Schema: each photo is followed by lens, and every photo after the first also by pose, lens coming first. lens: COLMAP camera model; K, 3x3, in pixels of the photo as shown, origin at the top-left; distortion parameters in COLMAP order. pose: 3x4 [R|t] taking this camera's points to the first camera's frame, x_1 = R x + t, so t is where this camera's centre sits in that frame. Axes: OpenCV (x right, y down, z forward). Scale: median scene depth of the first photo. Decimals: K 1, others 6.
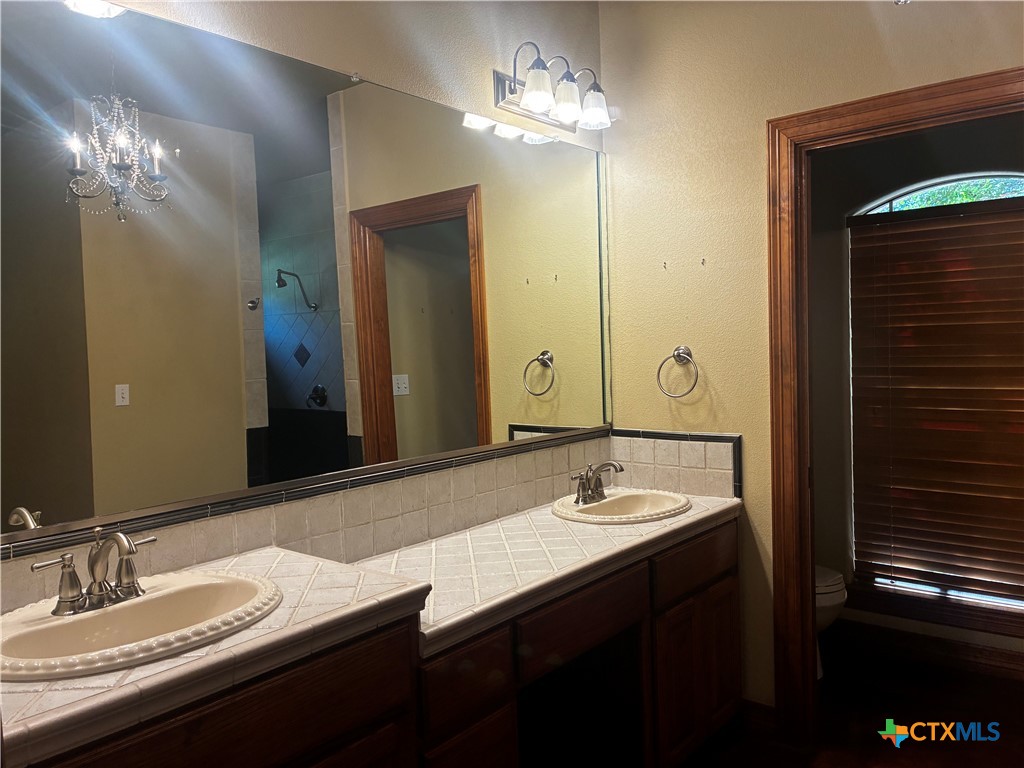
lens RADIAL K [[783.2, 0, 511.9], [0, 783.2, 385.8], [0, 0, 1]] dist [0.043955, -0.042358]
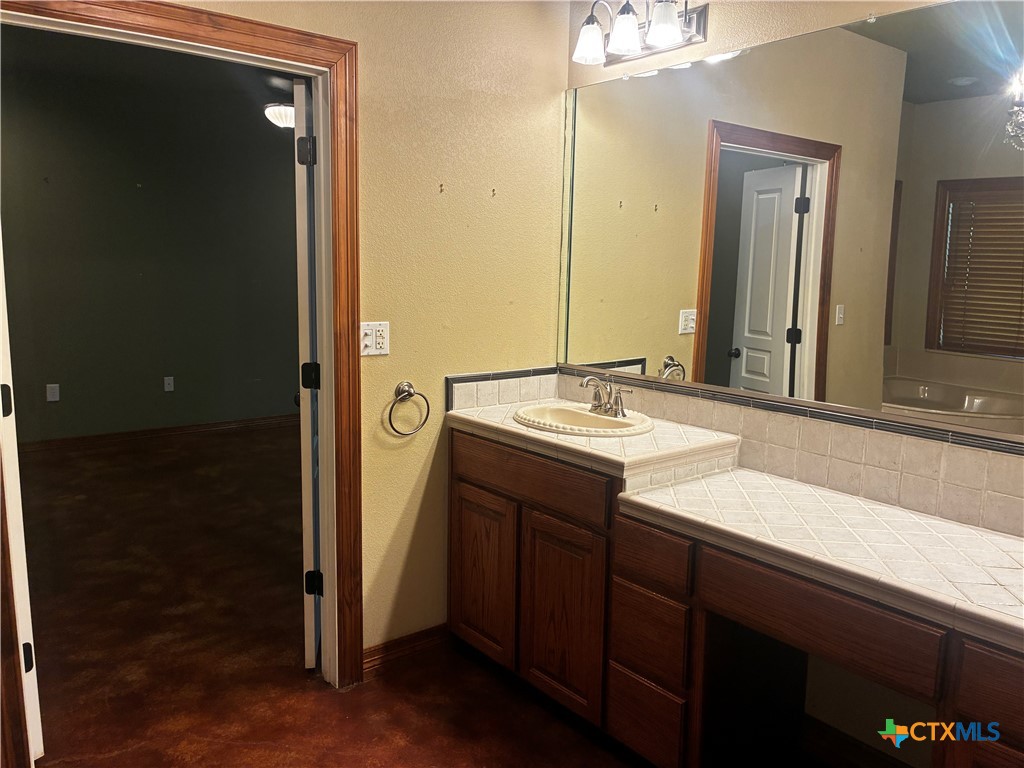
lens RADIAL K [[783.2, 0, 511.4], [0, 783.2, 382.0], [0, 0, 1]] dist [0.043955, -0.042358]
pose [[-0.203996, 0.180932, -0.962107, 0.915554], [-0.060012, 0.978613, 0.196761, -0.108702], [0.977131, 0.097876, -0.188775, 0.774595]]
